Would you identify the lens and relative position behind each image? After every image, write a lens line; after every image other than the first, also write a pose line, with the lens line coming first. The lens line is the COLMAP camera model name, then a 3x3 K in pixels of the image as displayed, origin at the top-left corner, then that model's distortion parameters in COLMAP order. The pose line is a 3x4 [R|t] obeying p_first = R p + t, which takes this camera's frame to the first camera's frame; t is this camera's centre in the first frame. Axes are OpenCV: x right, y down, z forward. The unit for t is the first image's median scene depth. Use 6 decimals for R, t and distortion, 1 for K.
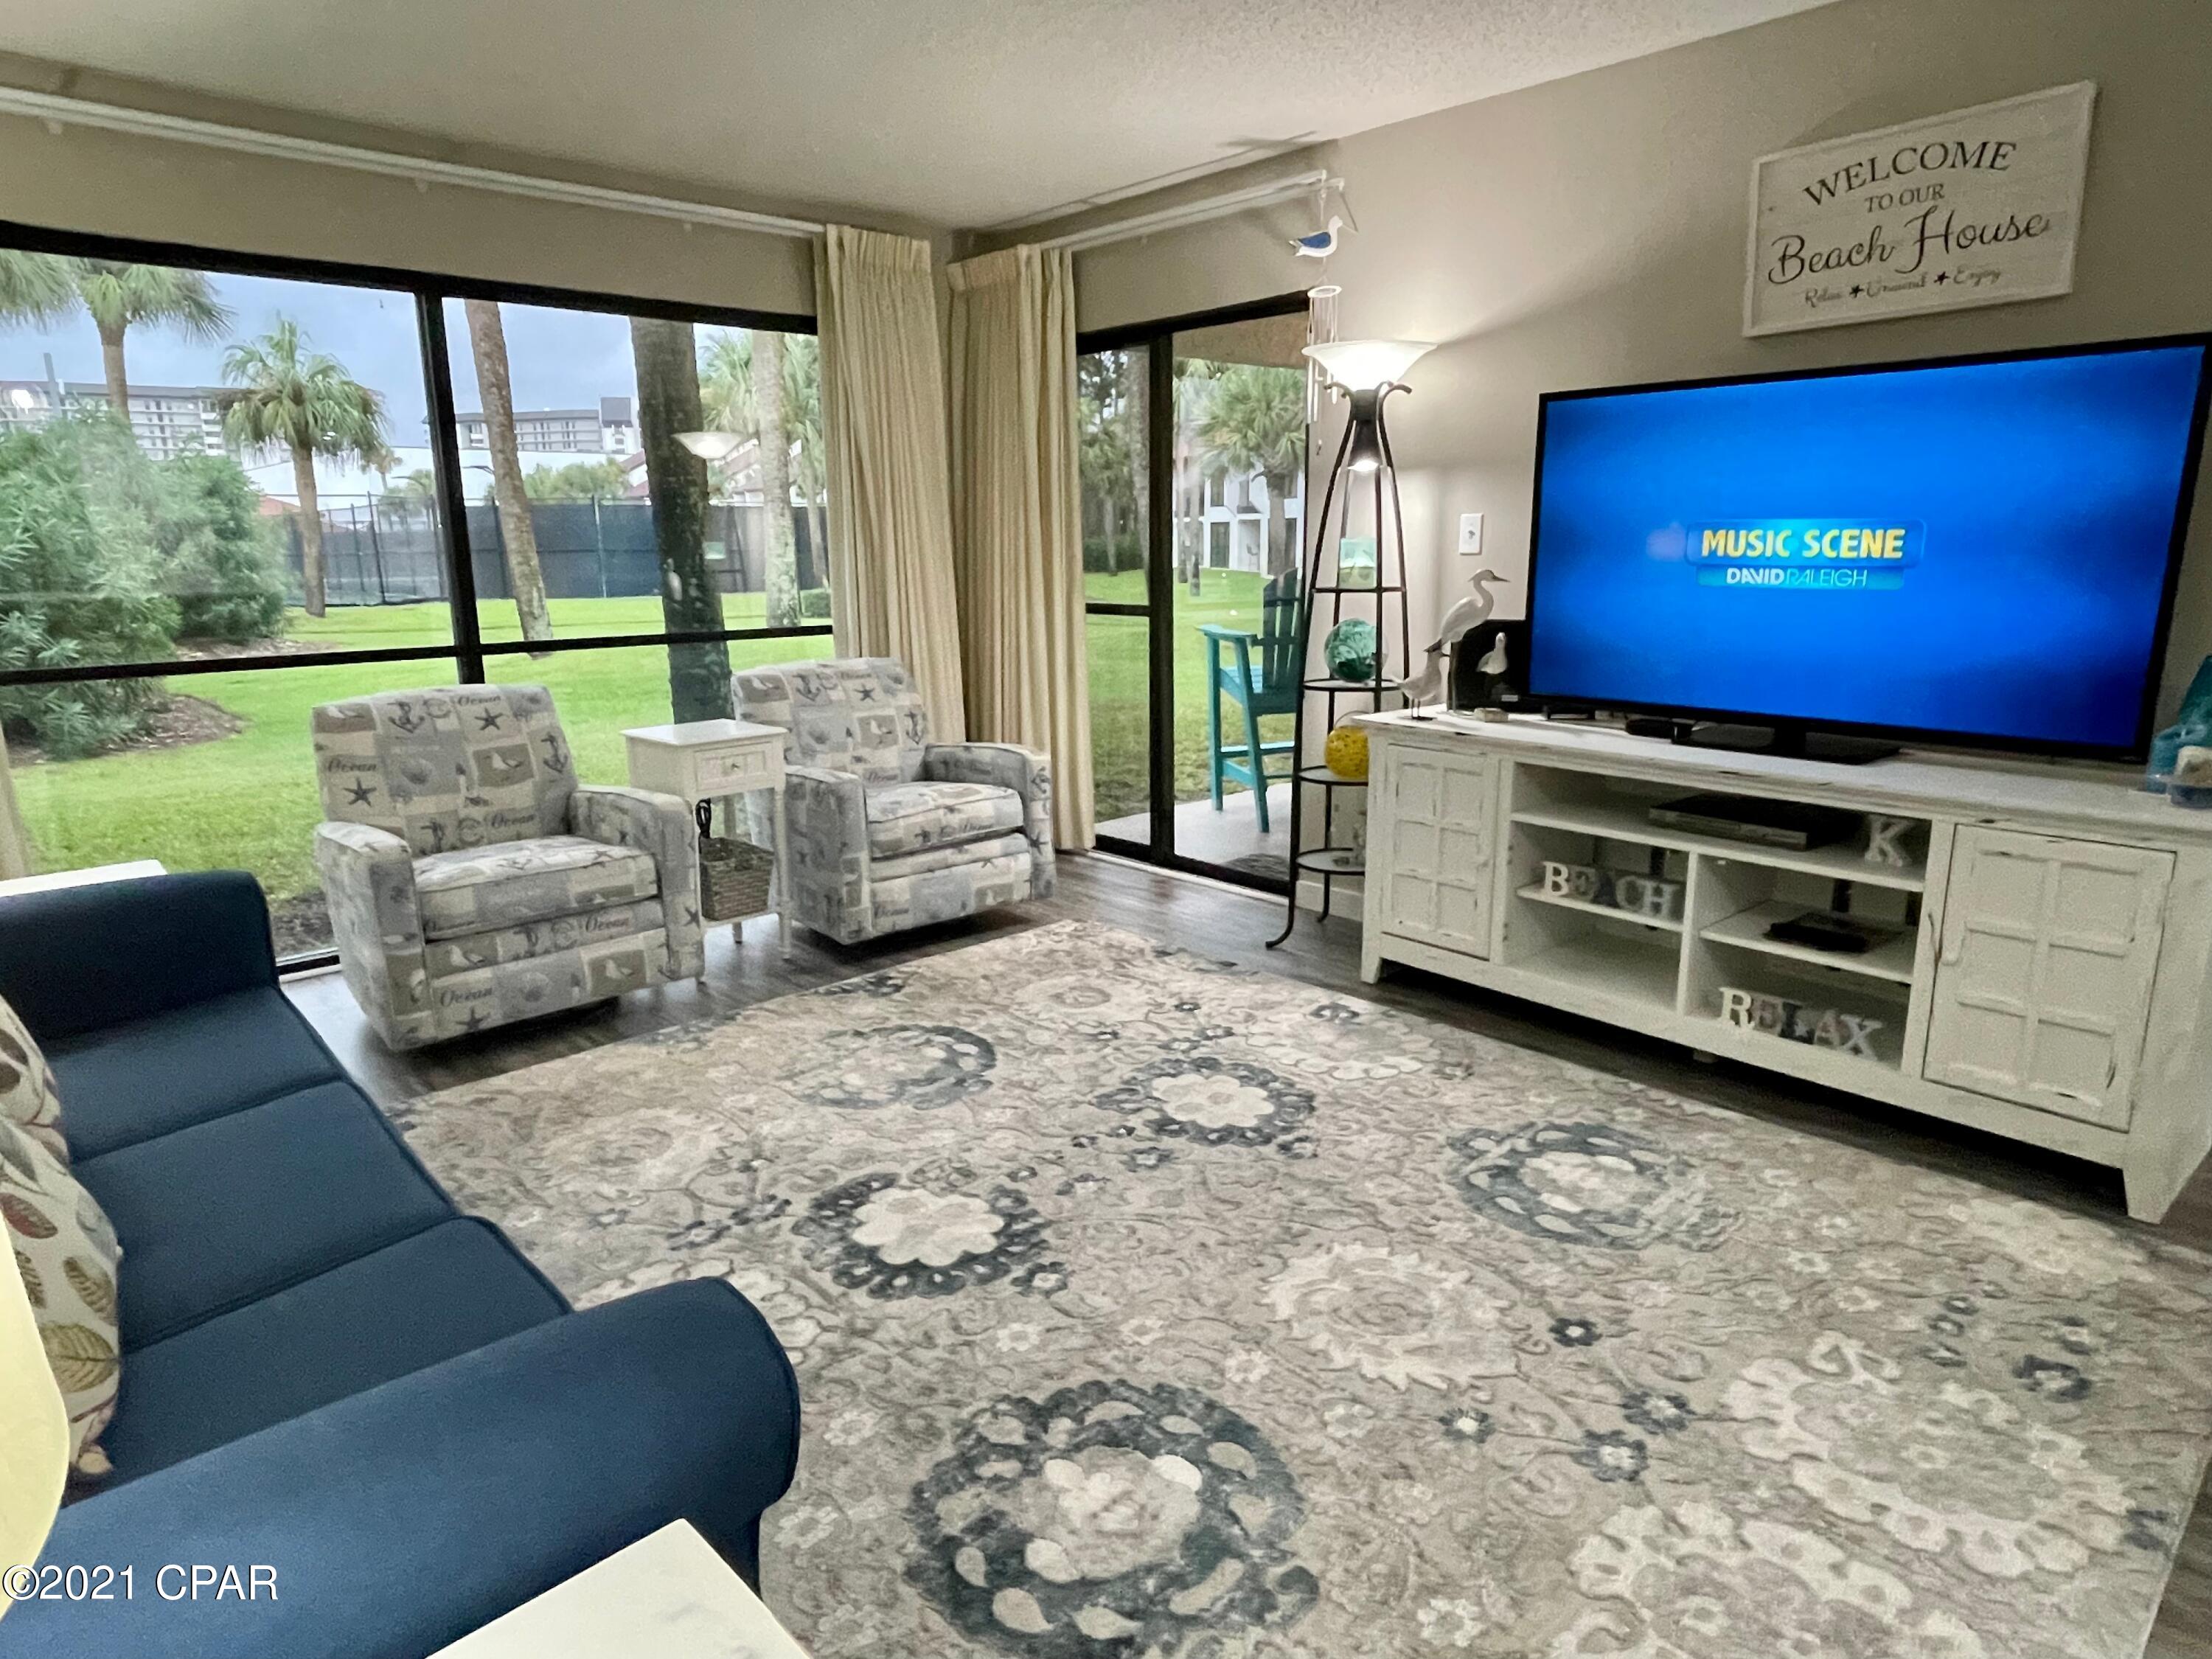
lens RADIAL K [[1304.9, 0, 1097.7], [0, 1304.9, 831.8], [0, 0, 1]] dist [0.000718, -0.006707]
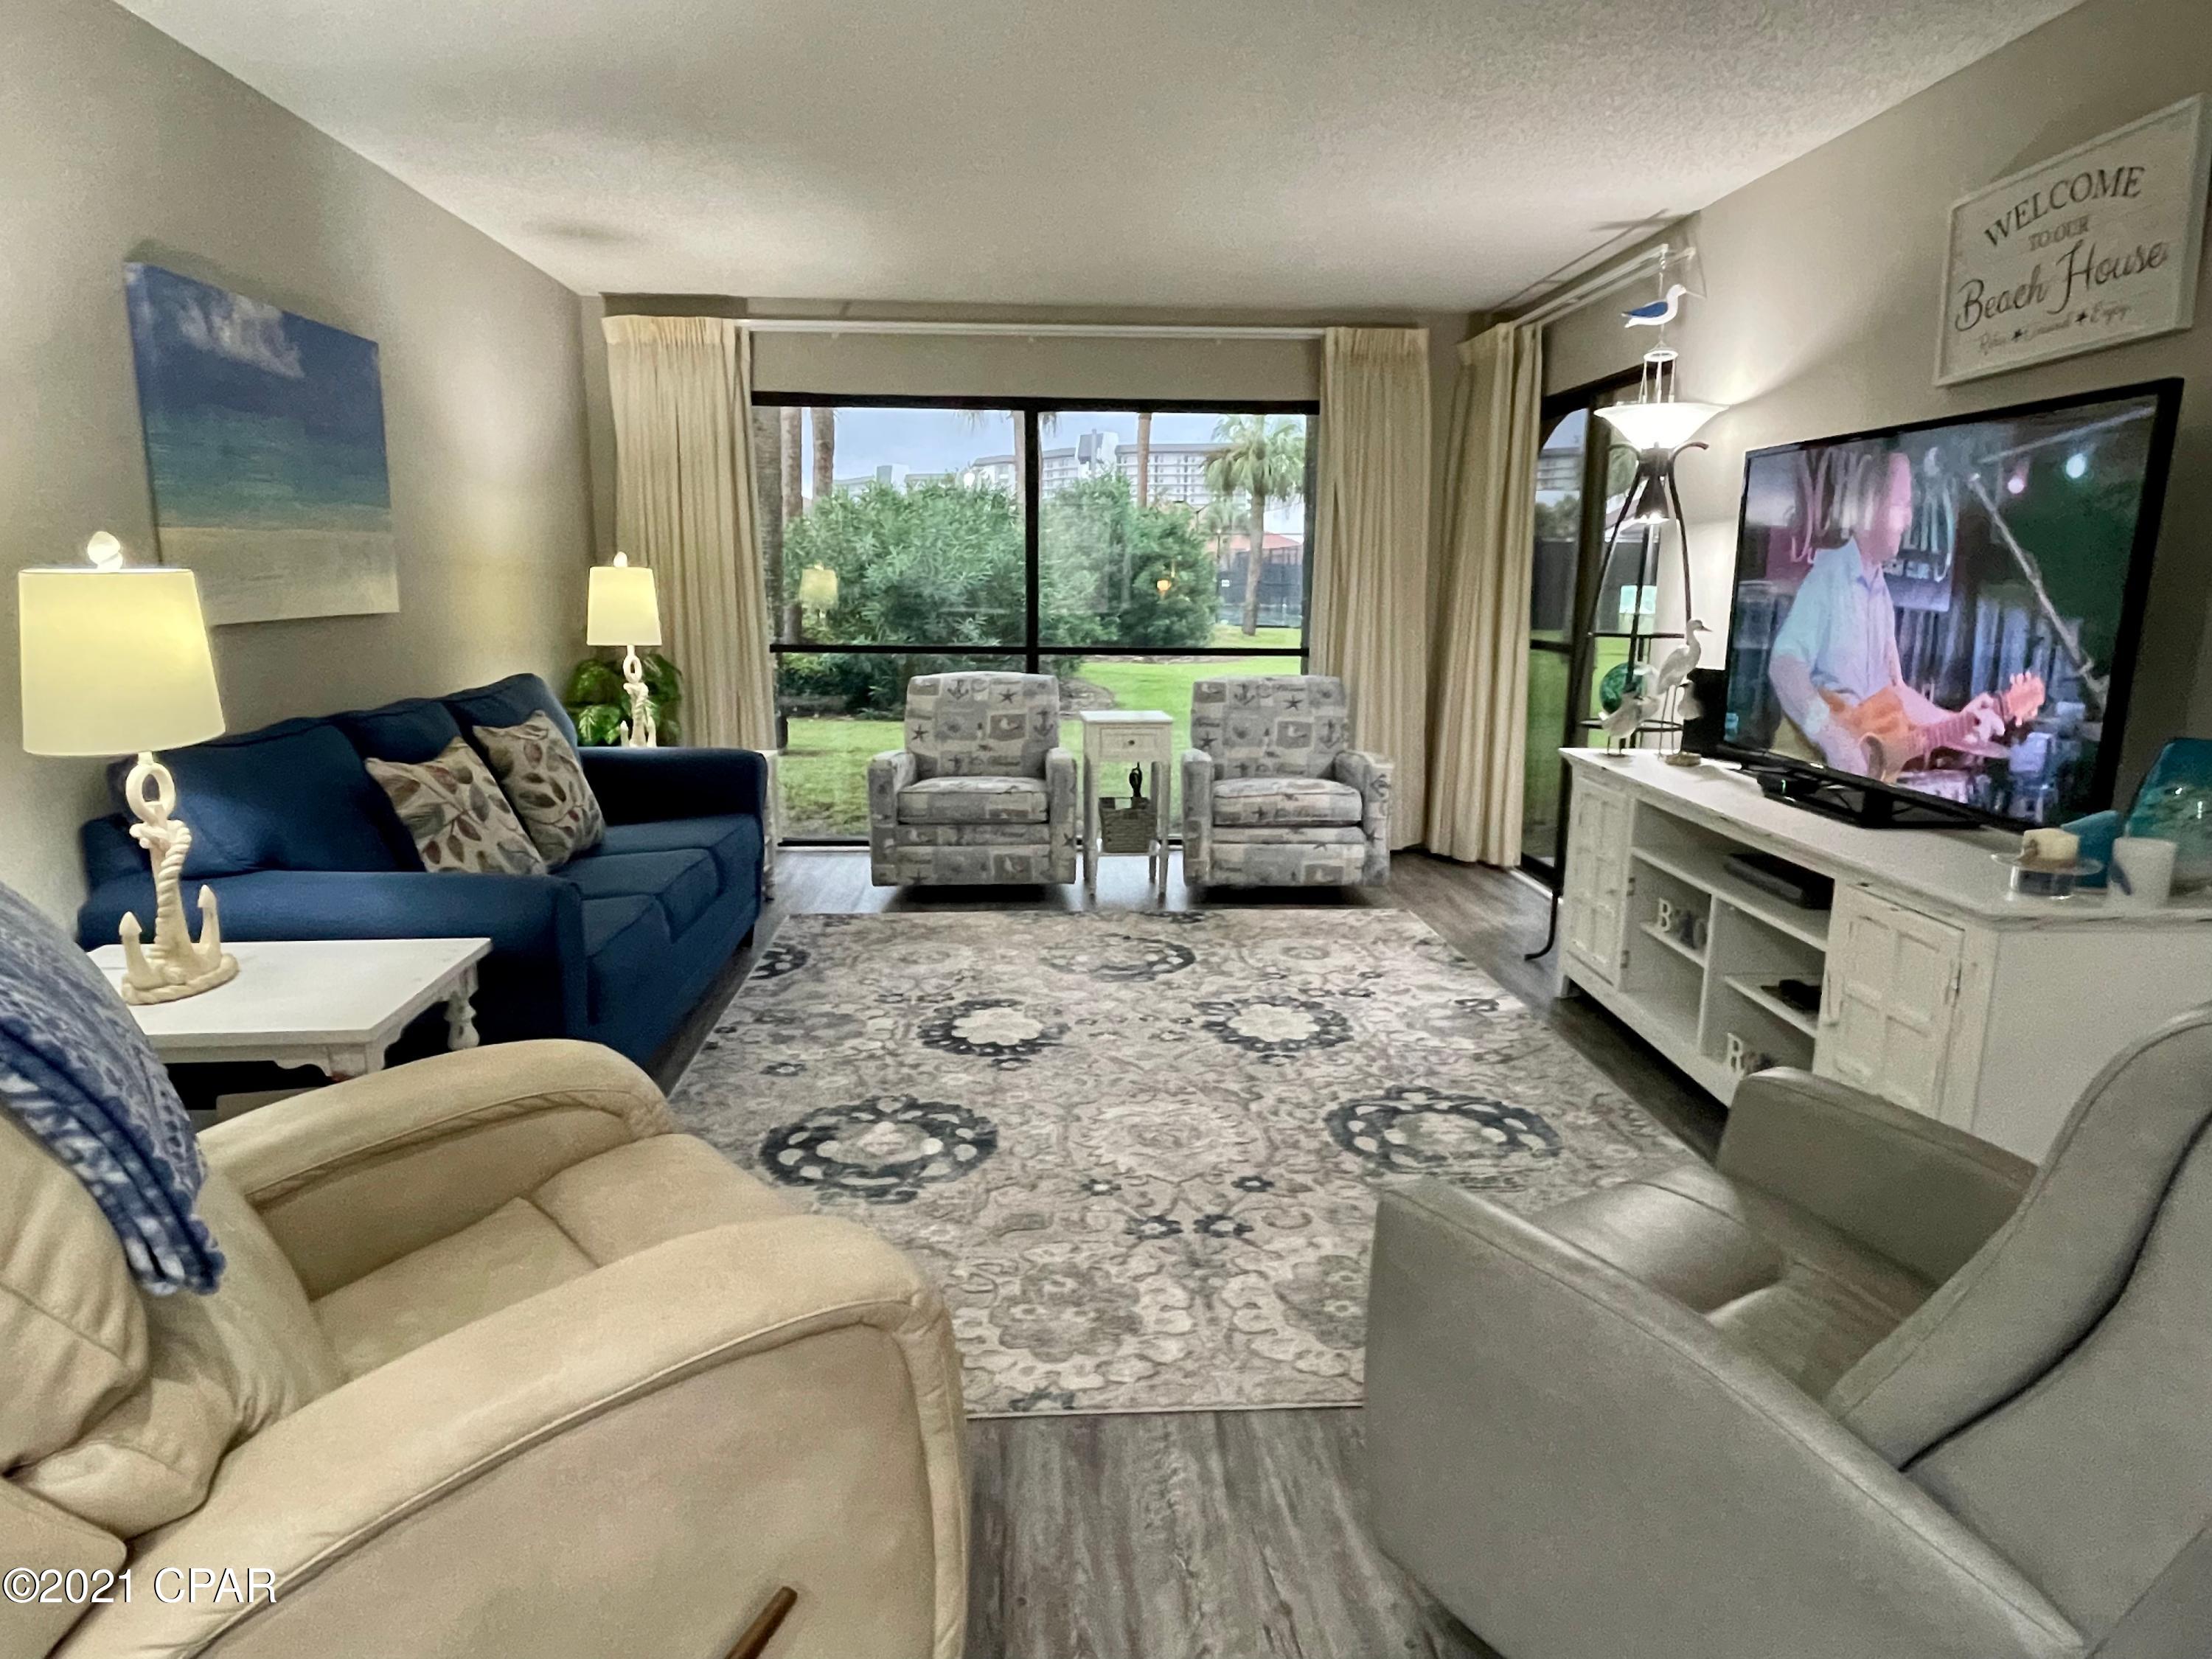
lens RADIAL K [[1304.9, 0, 1103.2], [0, 1304.9, 838.0], [0, 0, 1]] dist [0.000718, -0.006707]
pose [[0.770925, 0.141216, -0.621073, 0.687625], [-0.154589, 0.987440, 0.032630, 0.011117], [0.617881, 0.070855, 0.783073, -0.105619]]
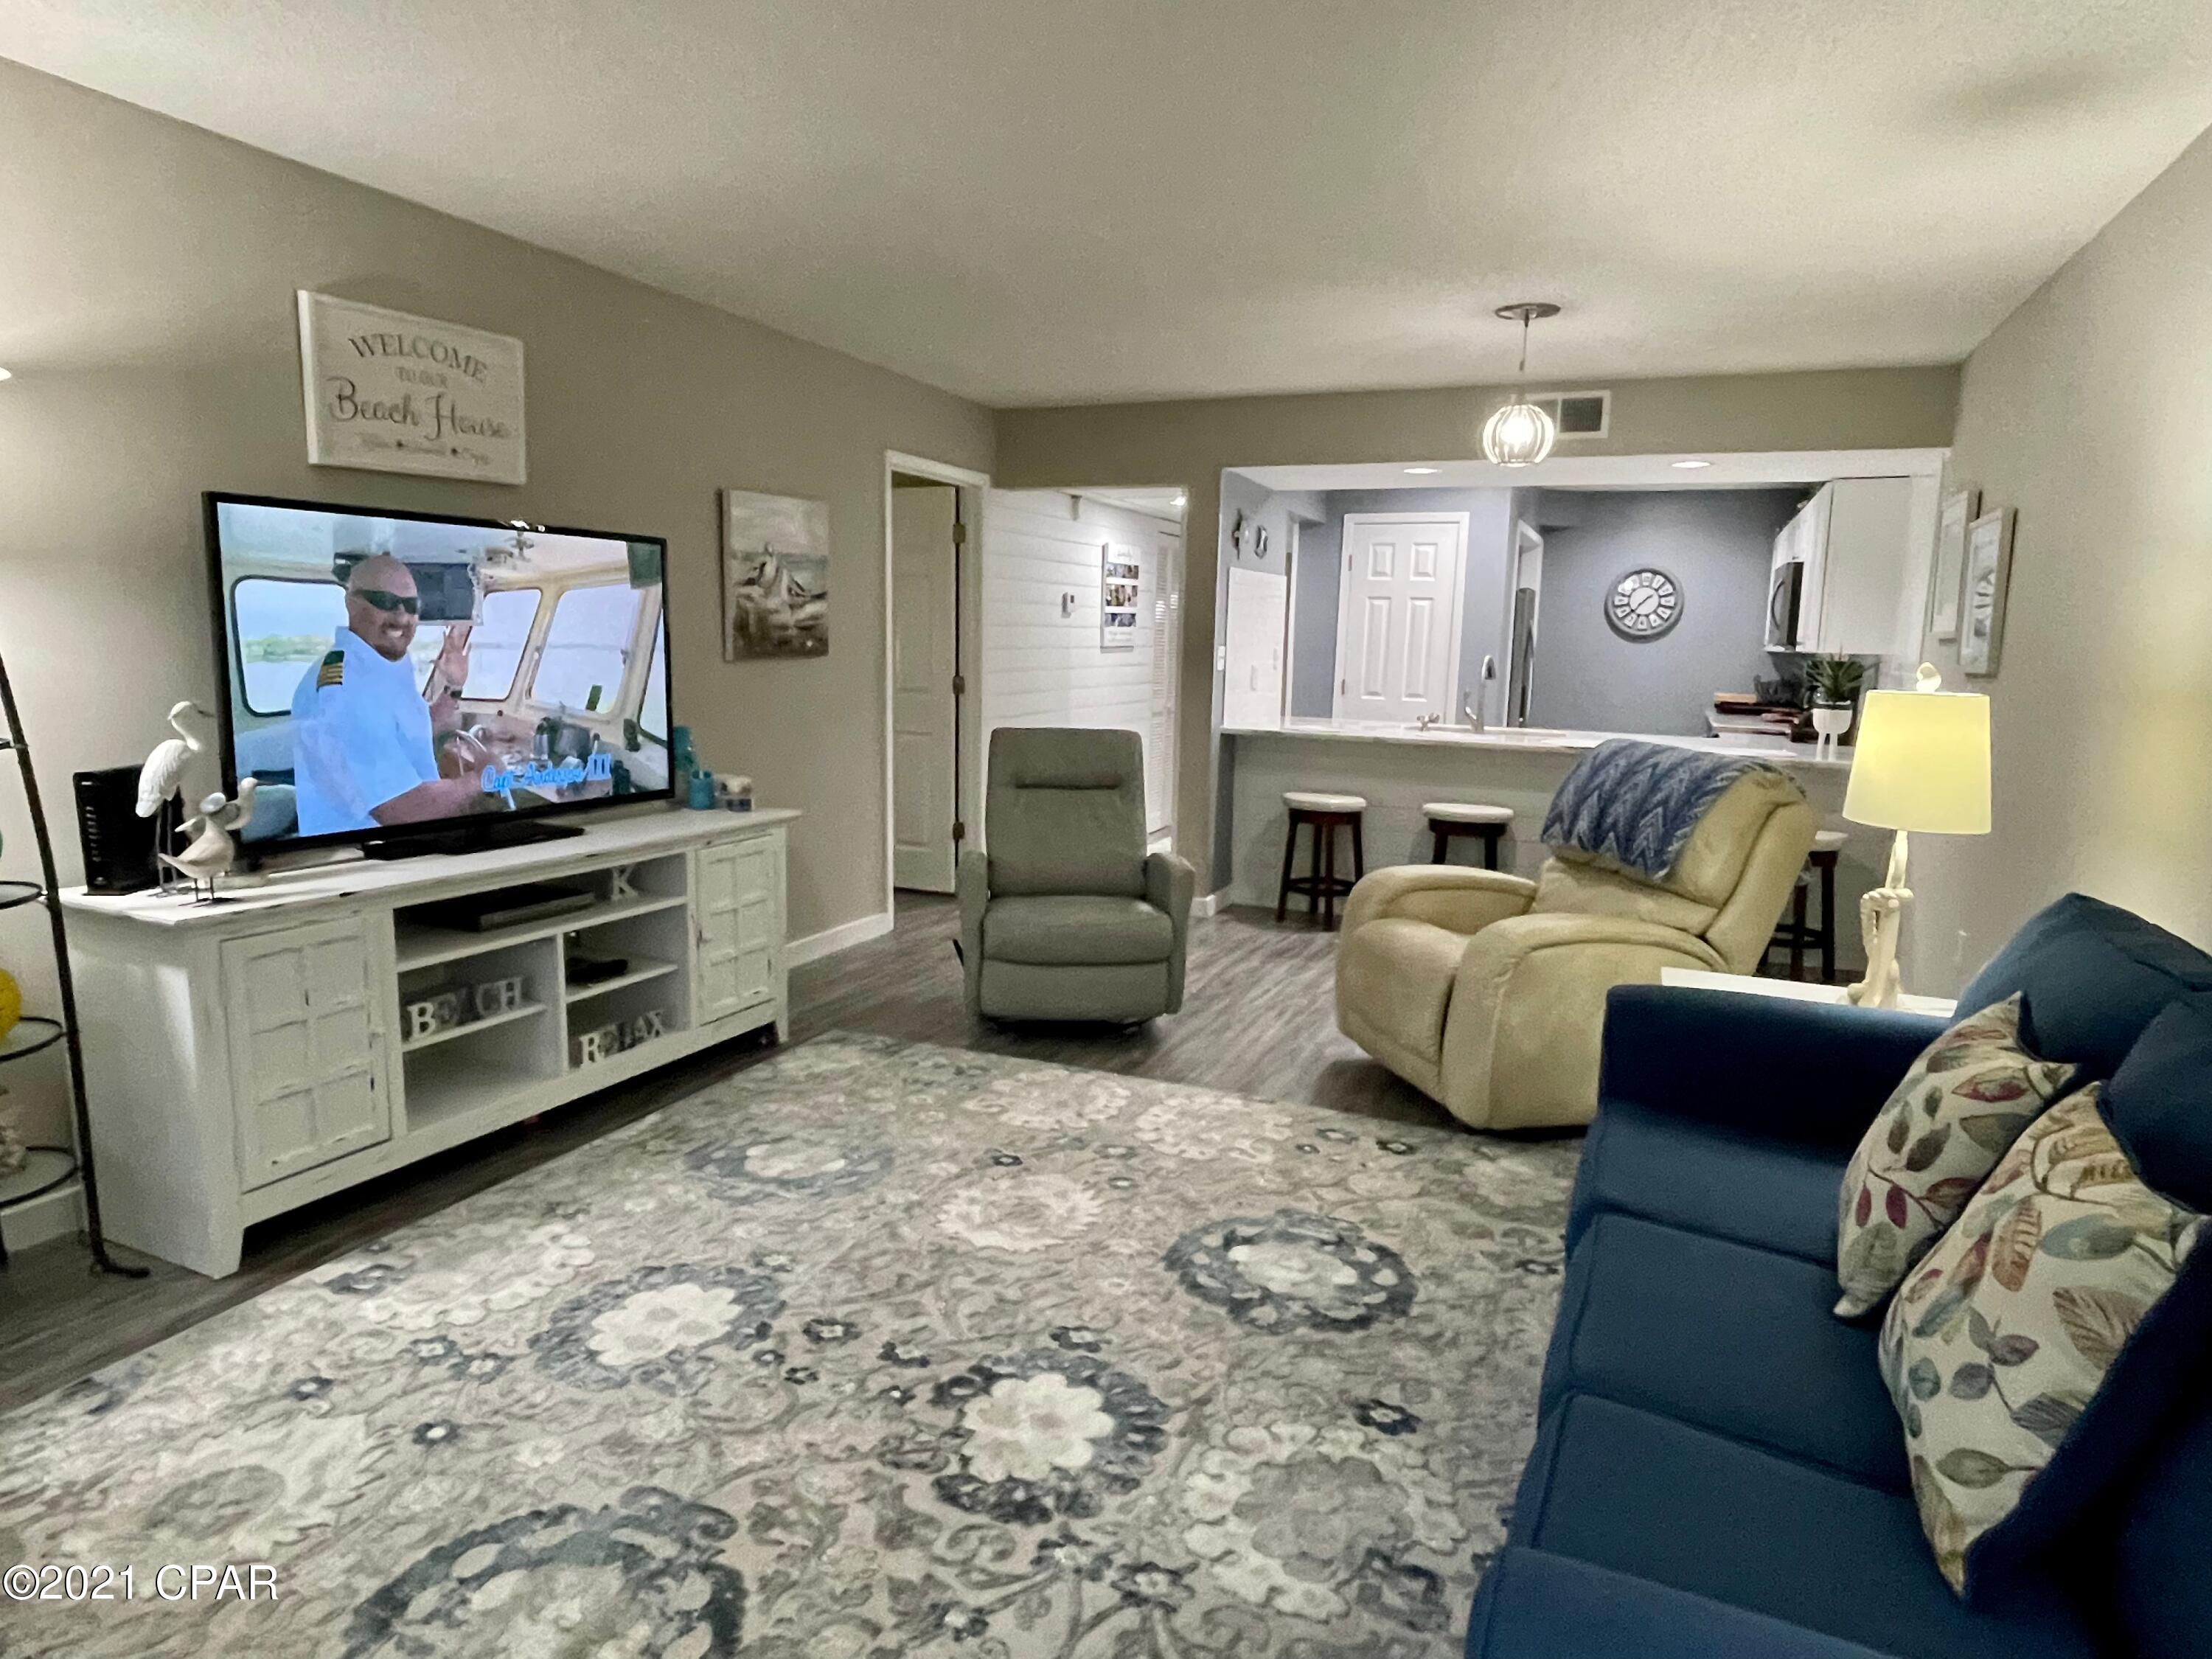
lens RADIAL K [[1304.9, 0, 1088.9], [0, 1304.9, 830.4], [0, 0, 1]] dist [0.000718, -0.006707]
pose [[-0.394463, -0.139319, 0.908289, -0.719614], [0.185098, 0.956132, 0.227045, -0.233836], [-0.900077, 0.257683, -0.351371, 0.919580]]
